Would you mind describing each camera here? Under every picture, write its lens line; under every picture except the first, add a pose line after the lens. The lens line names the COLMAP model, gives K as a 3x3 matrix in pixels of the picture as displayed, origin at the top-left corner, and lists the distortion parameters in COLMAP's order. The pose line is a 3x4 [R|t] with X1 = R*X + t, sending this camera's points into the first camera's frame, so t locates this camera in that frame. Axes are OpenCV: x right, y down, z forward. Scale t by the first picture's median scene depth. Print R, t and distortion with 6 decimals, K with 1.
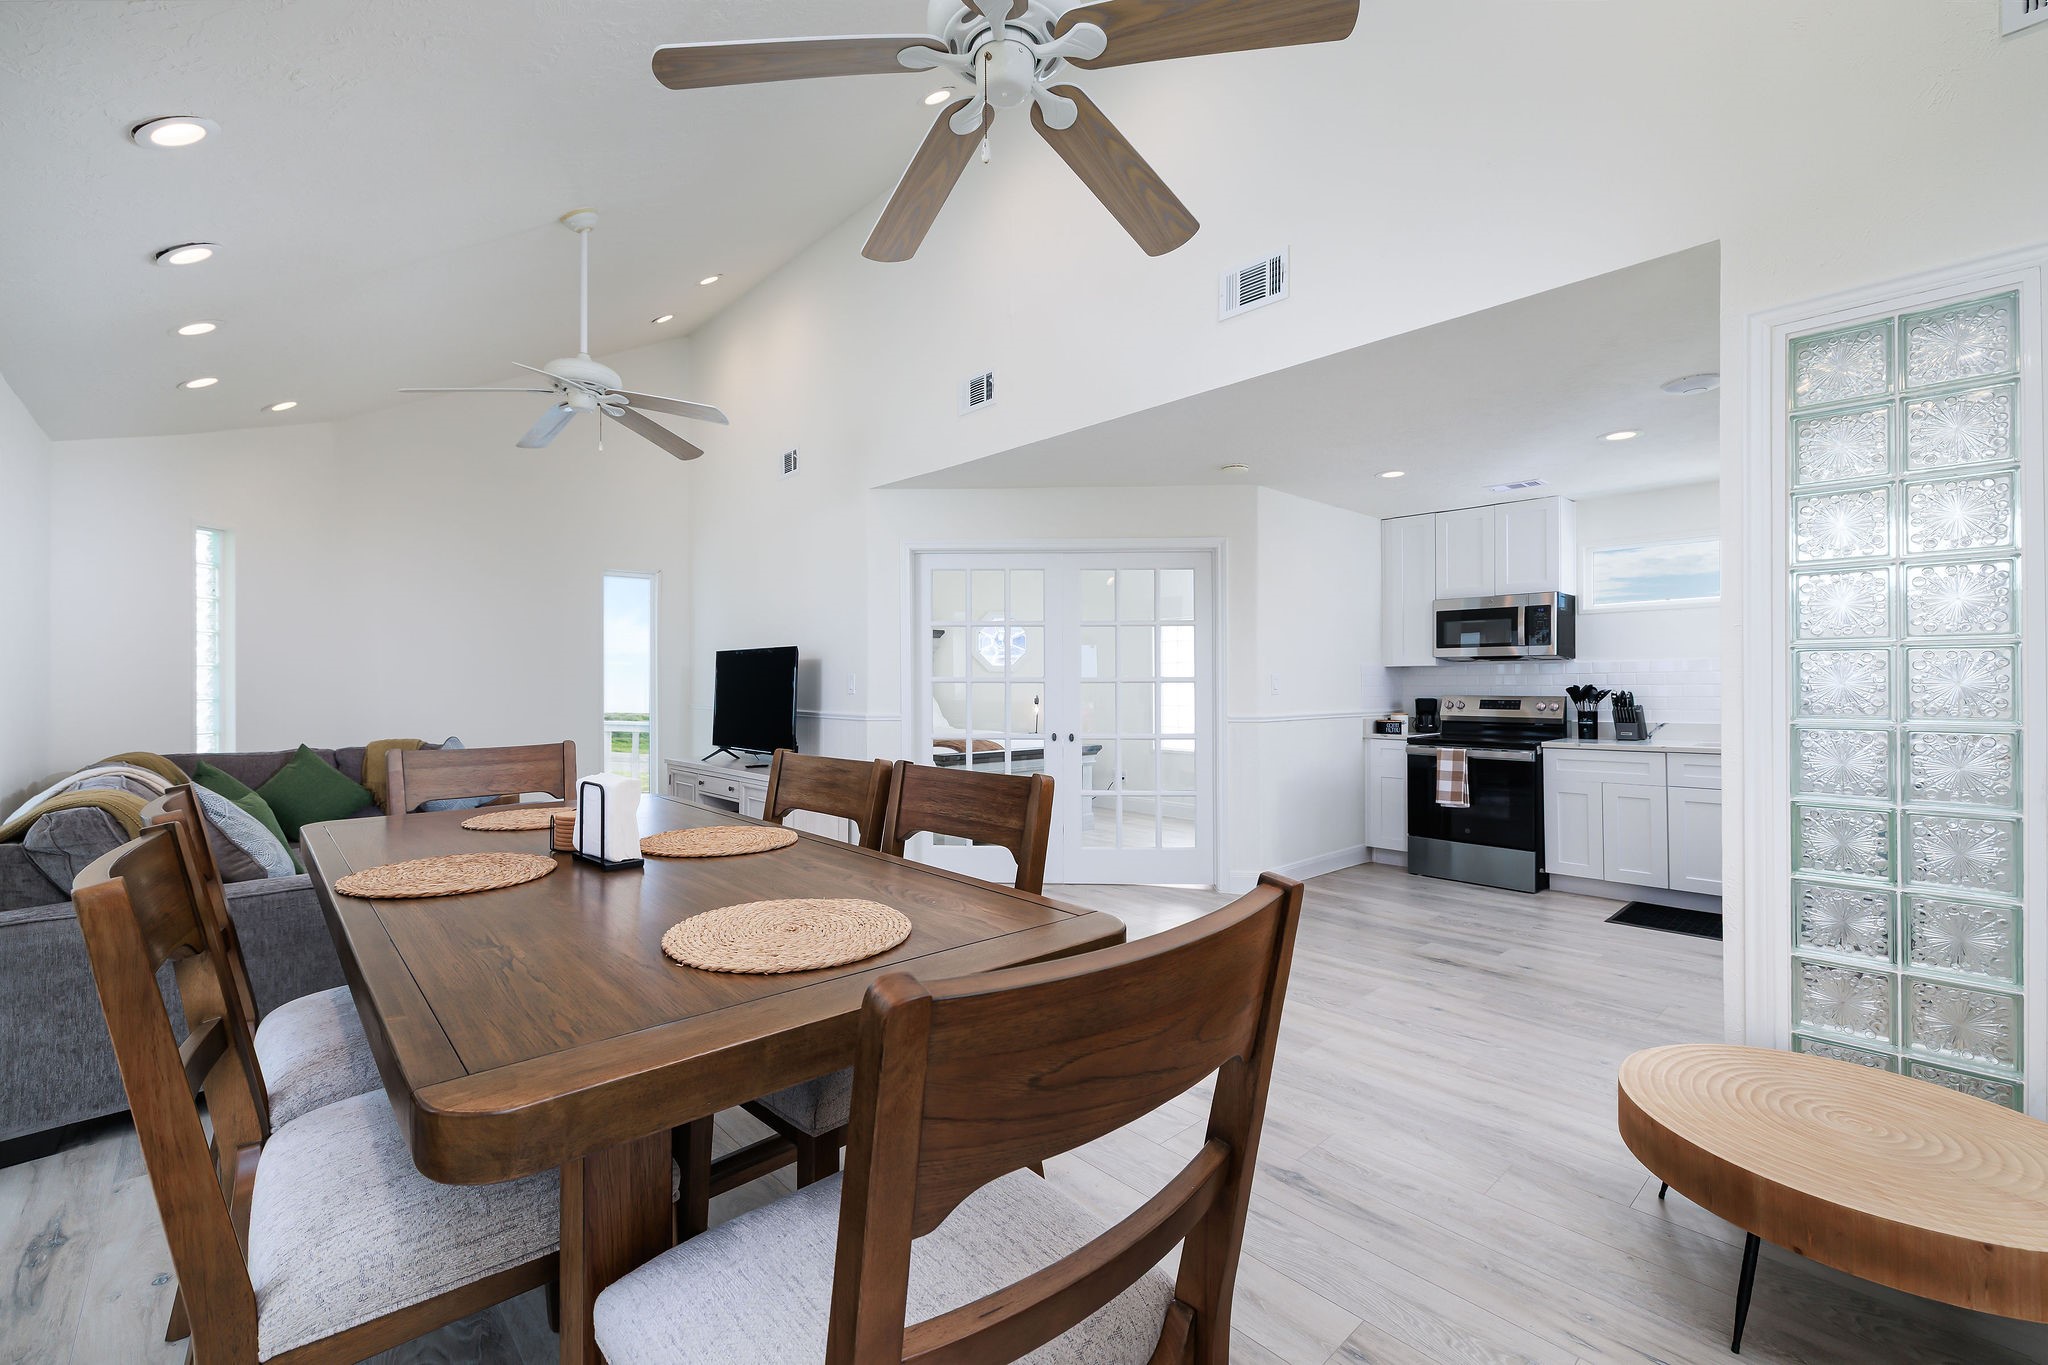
lens RADIAL K [[820.5, 0, 1023.2], [0, 820.5, 689.1], [0, 0, 1]] dist [-0.000993, -0.000148]
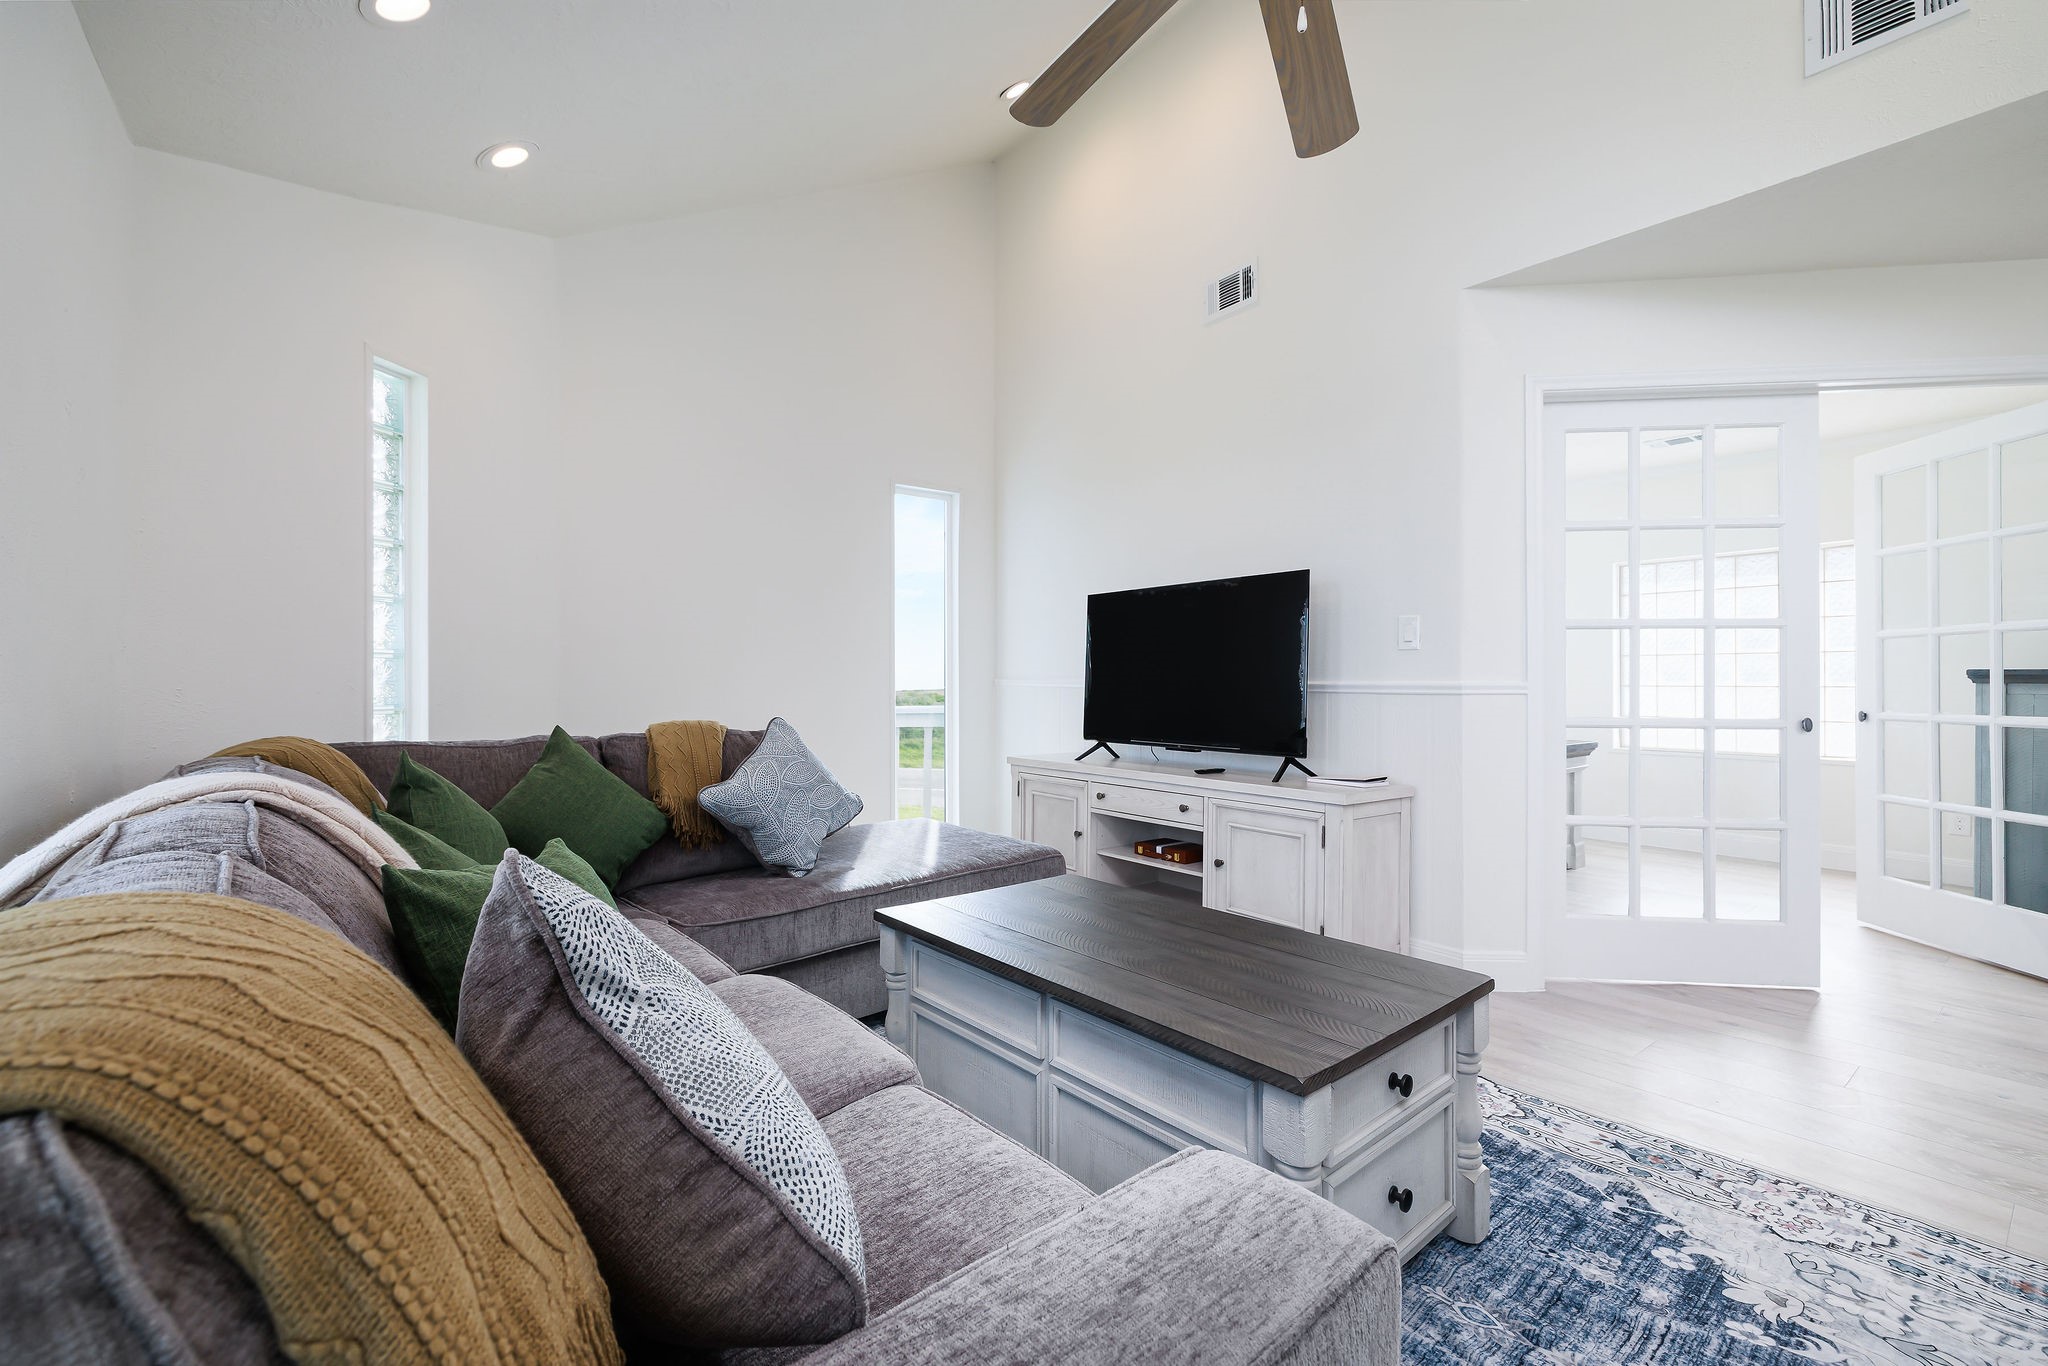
lens RADIAL K [[870.4, 0, 1024.0], [0, 870.4, 683.0], [0, 0, 1]] dist [0.001268, 0.000092]
pose [[0.993570, 0.002779, -0.113184, -0.440775], [-0.002309, 0.999988, 0.004282, 0.030437], [0.113194, -0.003993, 0.993565, 0.399339]]
